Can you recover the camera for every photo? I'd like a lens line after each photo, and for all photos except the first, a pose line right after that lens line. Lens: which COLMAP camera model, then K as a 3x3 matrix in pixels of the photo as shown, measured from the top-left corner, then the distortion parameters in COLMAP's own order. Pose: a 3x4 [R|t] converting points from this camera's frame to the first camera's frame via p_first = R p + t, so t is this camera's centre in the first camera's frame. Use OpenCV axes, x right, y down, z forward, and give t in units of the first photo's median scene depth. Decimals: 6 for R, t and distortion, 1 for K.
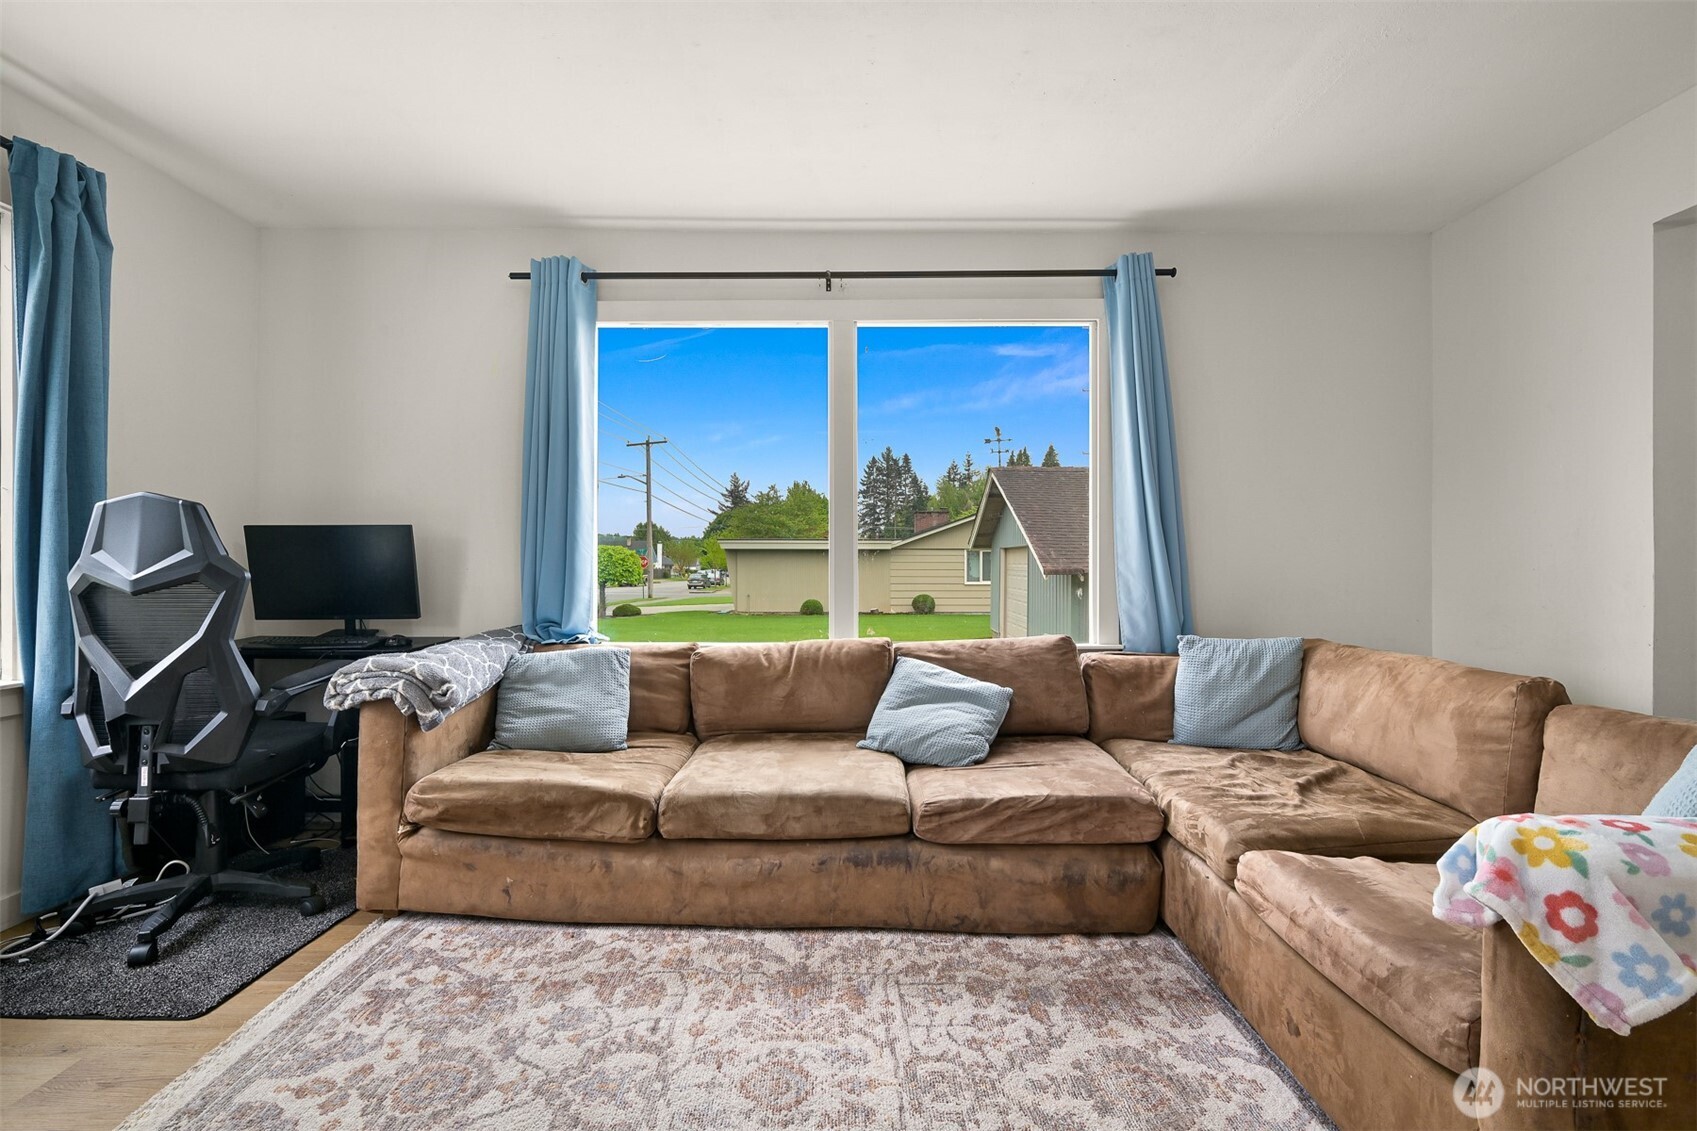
lens RADIAL K [[787.9, 0, 848.5], [0, 787.9, 565.5], [0, 0, 1]] dist [-0.001745, -0.000070]
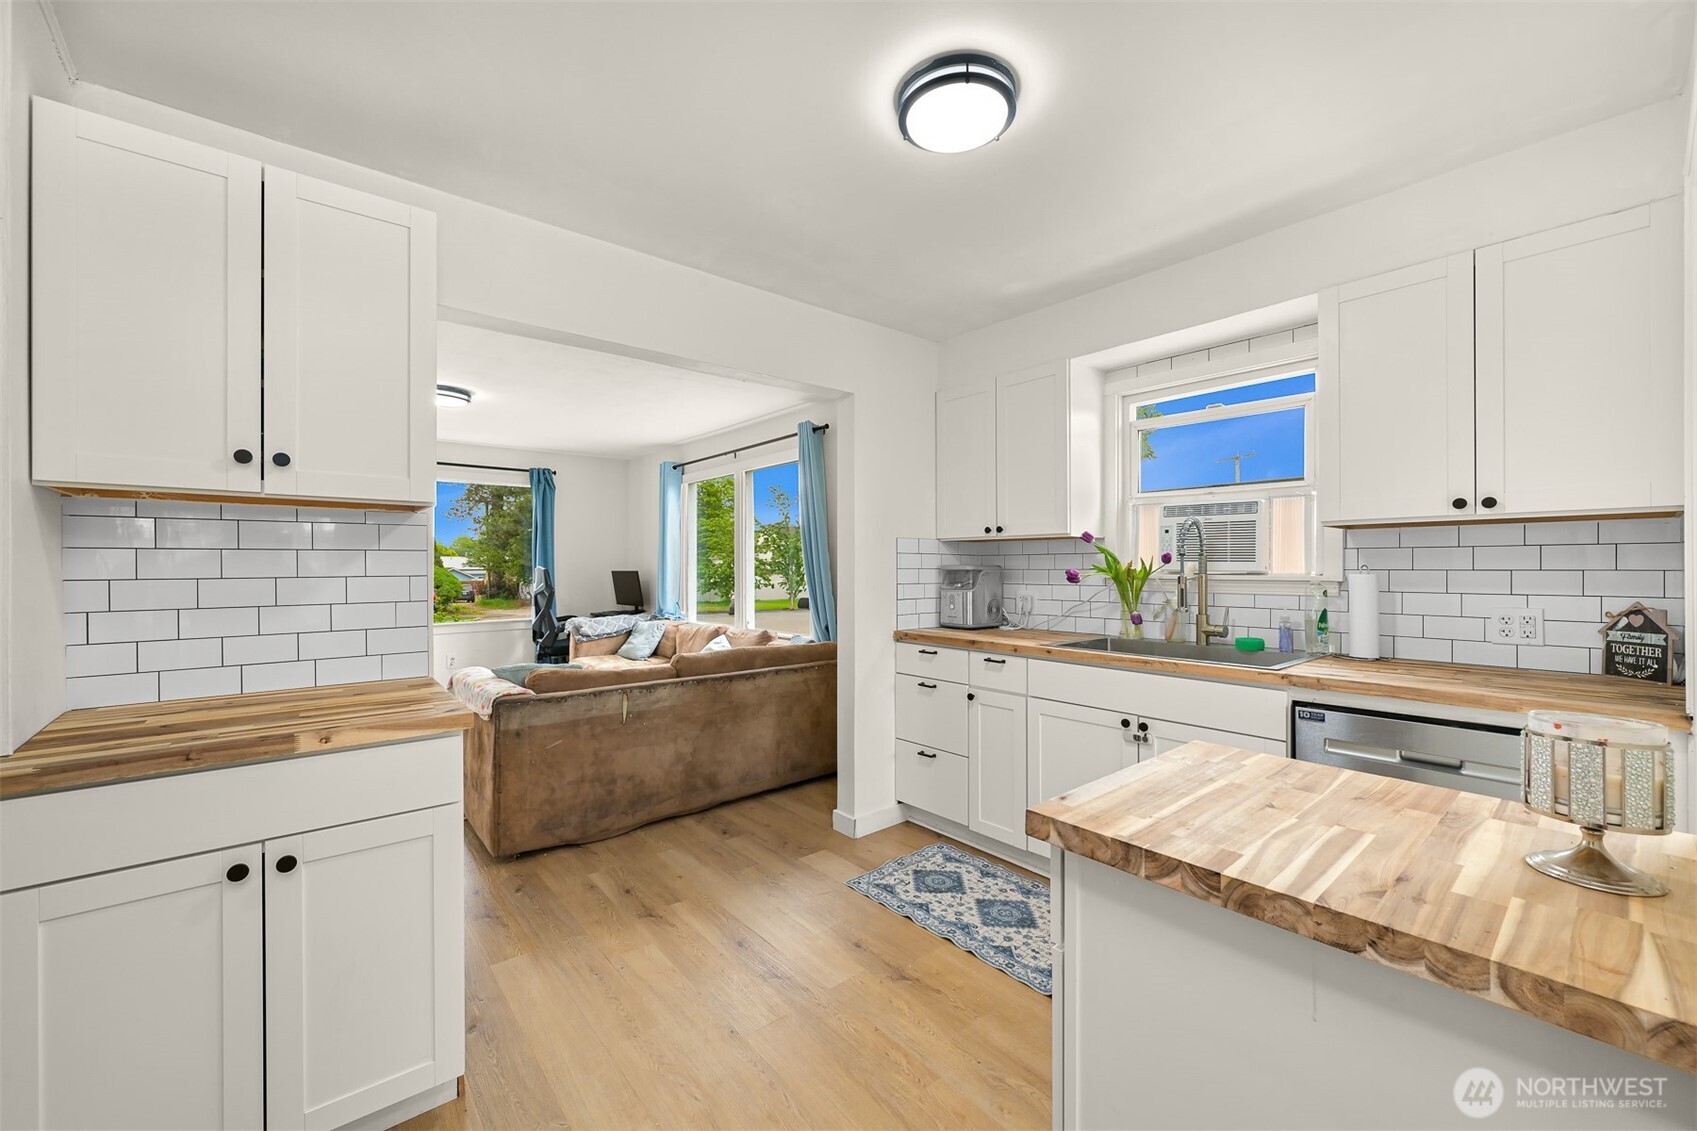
lens RADIAL K [[665.9, 0, 848.5], [0, 665.9, 565.5], [0, 0, 1]] dist [-0.000173, 0.000061]
pose [[0.647020, -0.002063, -0.762470, 2.136367], [-0.001751, 0.999990, -0.004192, -0.081516], [0.762471, 0.004047, 0.647010, 0.124697]]
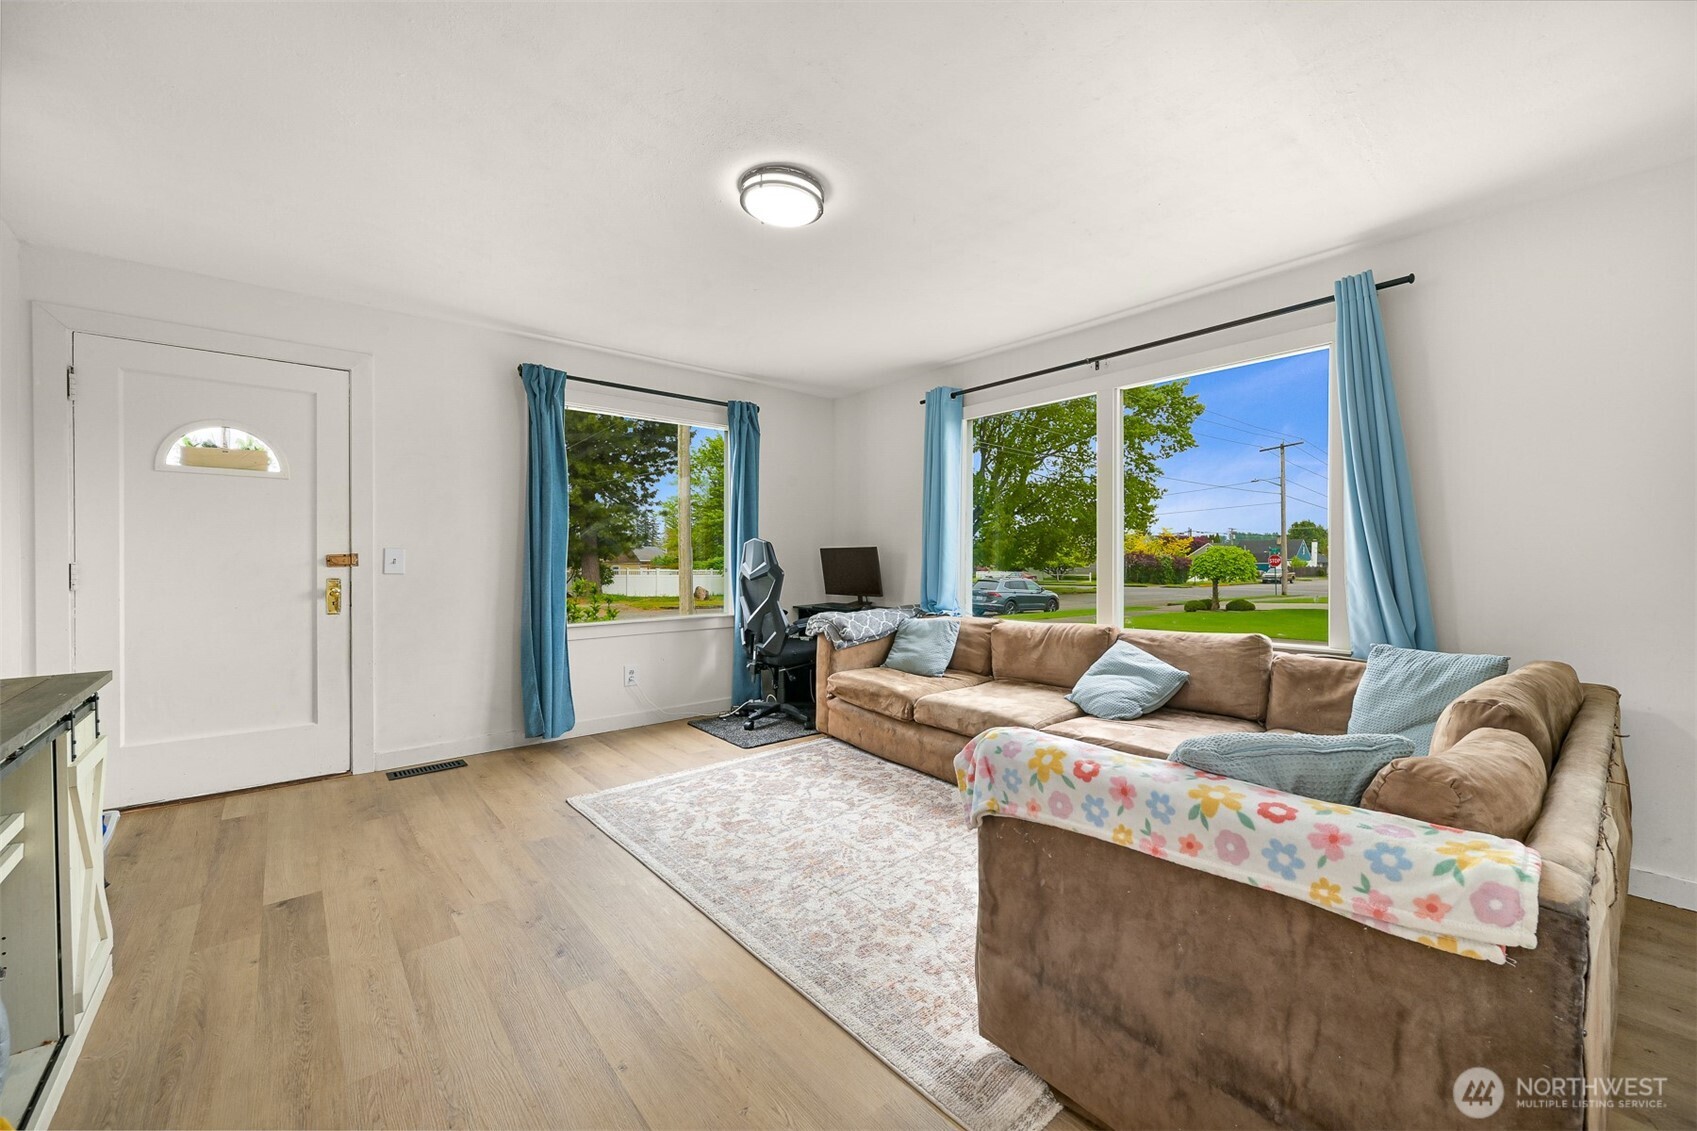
lens RADIAL K [[665.9, 0, 848.5], [0, 665.9, 565.5], [0, 0, 1]] dist [-0.000173, 0.000061]
pose [[0.647573, 0.005784, -0.761982, 0.814188], [-0.002731, 0.999982, 0.005269, -0.020358], [0.761999, -0.001331, 0.647577, -0.107609]]
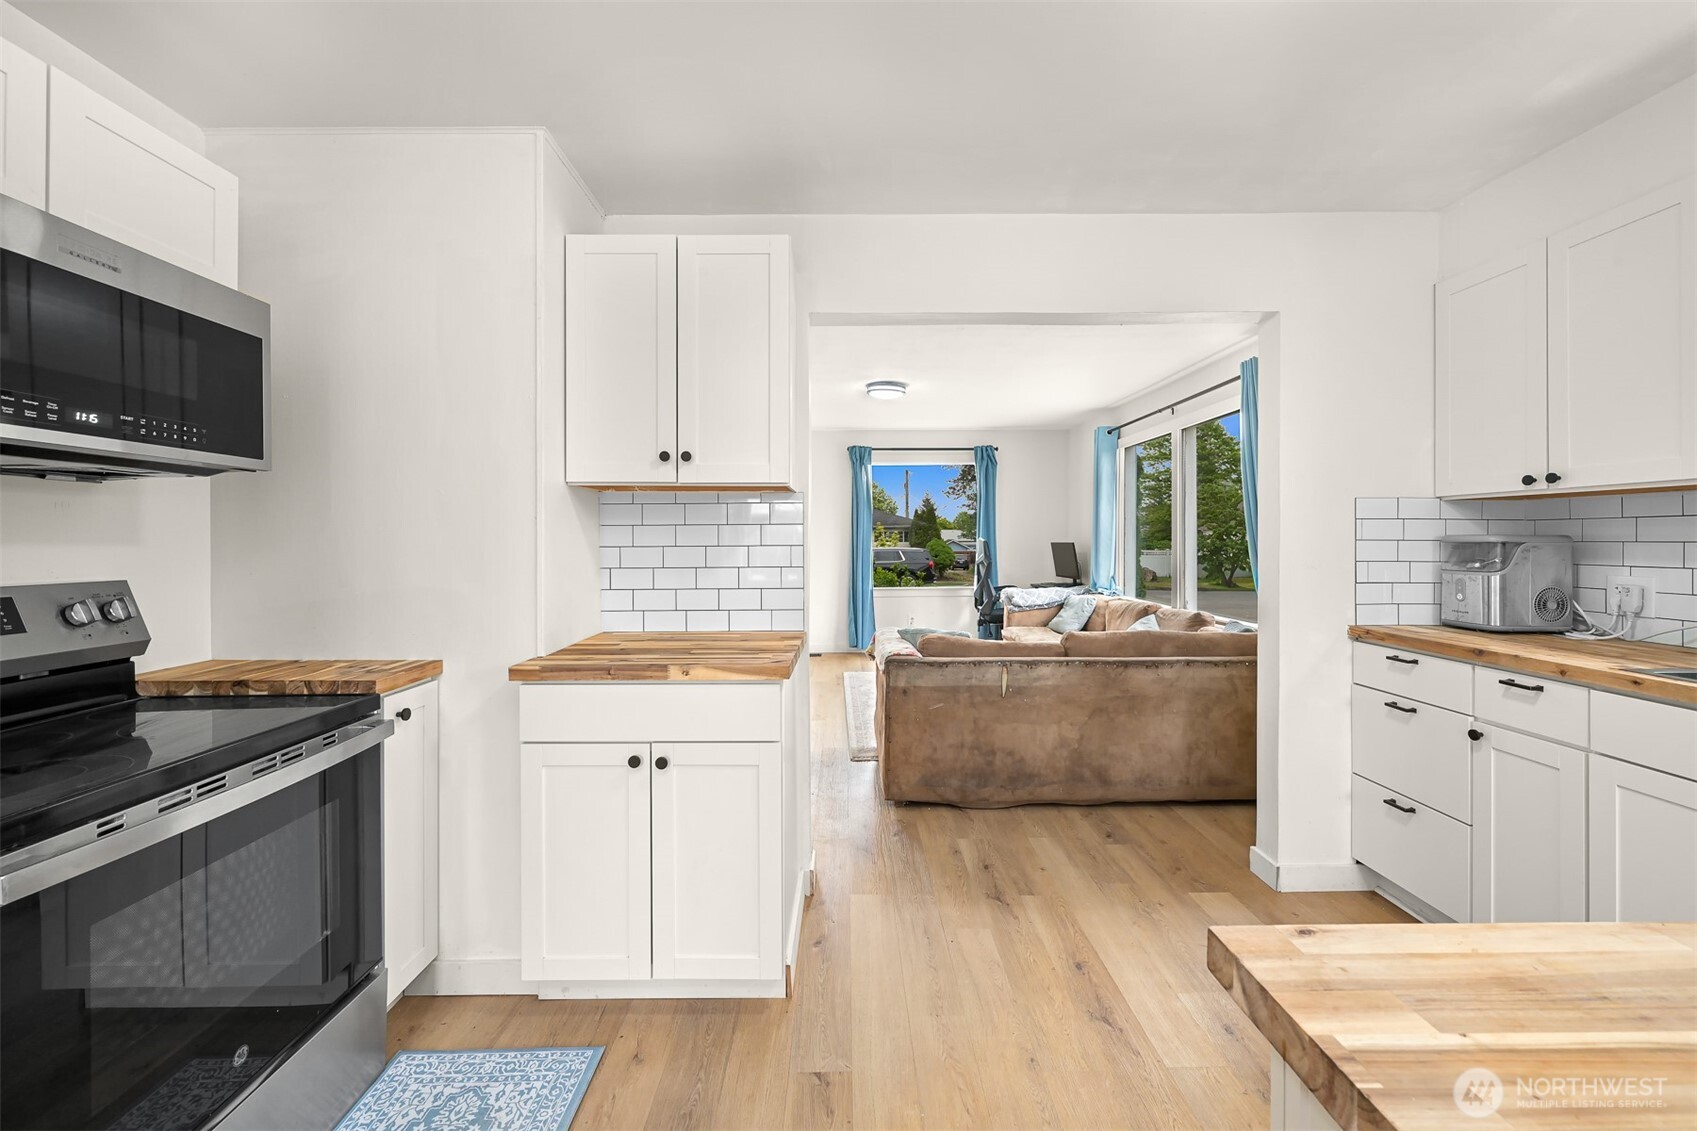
lens RADIAL K [[668.6, 0, 852.0], [0, 668.6, 540.6], [0, 0, 1]] dist [0.000211, 0.000014]
pose [[0.012696, 0.001983, -0.999917, 2.146357], [-0.002230, 0.999996, 0.001955, -0.080572], [0.999917, 0.002205, 0.012701, 0.333069]]
